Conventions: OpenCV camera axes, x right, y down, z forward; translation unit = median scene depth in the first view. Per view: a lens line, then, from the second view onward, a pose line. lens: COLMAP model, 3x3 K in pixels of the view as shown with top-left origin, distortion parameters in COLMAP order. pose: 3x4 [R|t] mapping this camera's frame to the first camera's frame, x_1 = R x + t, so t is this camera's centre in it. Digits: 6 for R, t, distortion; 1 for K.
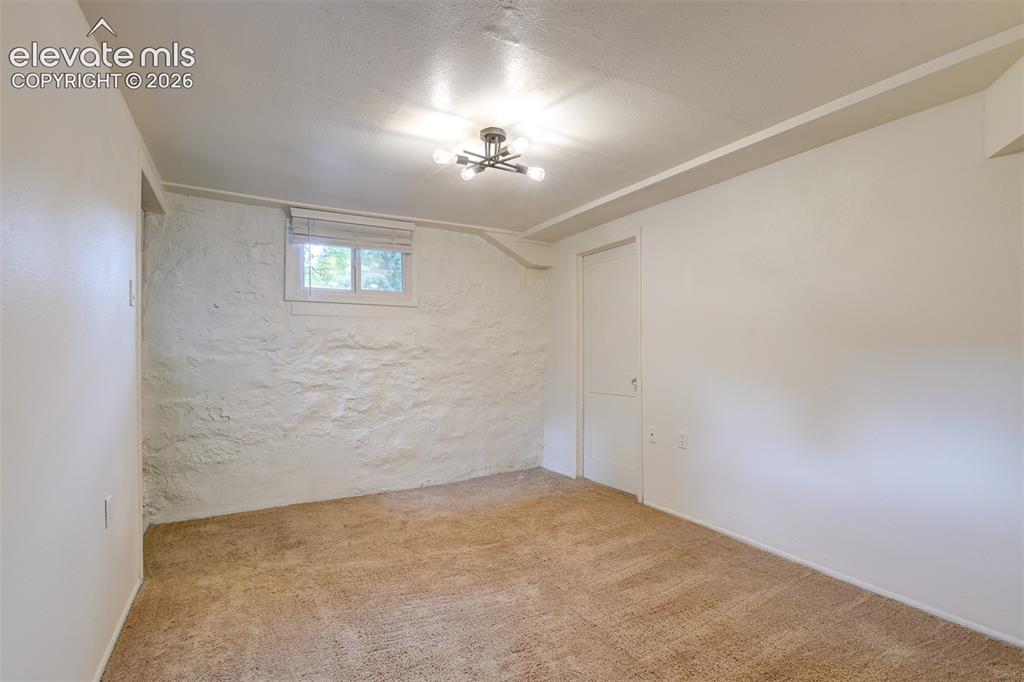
lens RADIAL K [[447.2, 0, 520.7], [0, 447.2, 346.2], [0, 0, 1]] dist [-0.010912, -0.007784]
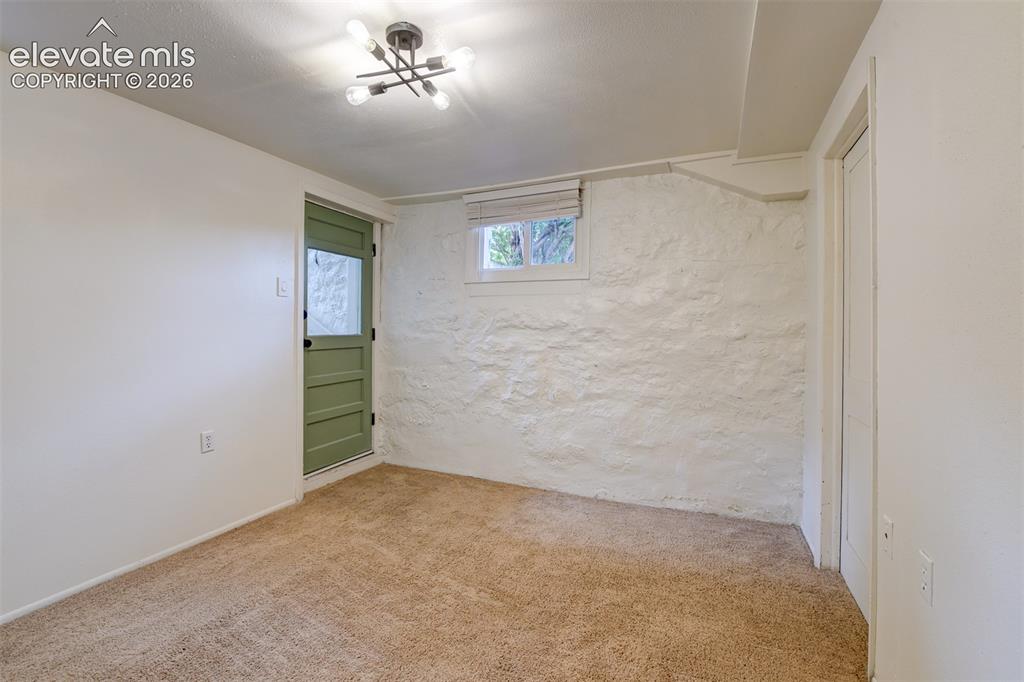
lens RADIAL K [[447.2, 0, 526.2], [0, 447.2, 323.4], [0, 0, 1]] dist [-0.010912, -0.007784]
pose [[0.602873, -0.003854, -0.797828, 0.384355], [-0.000657, 0.999986, -0.005327, -0.001033], [0.797837, 0.003735, 0.602862, 0.433988]]
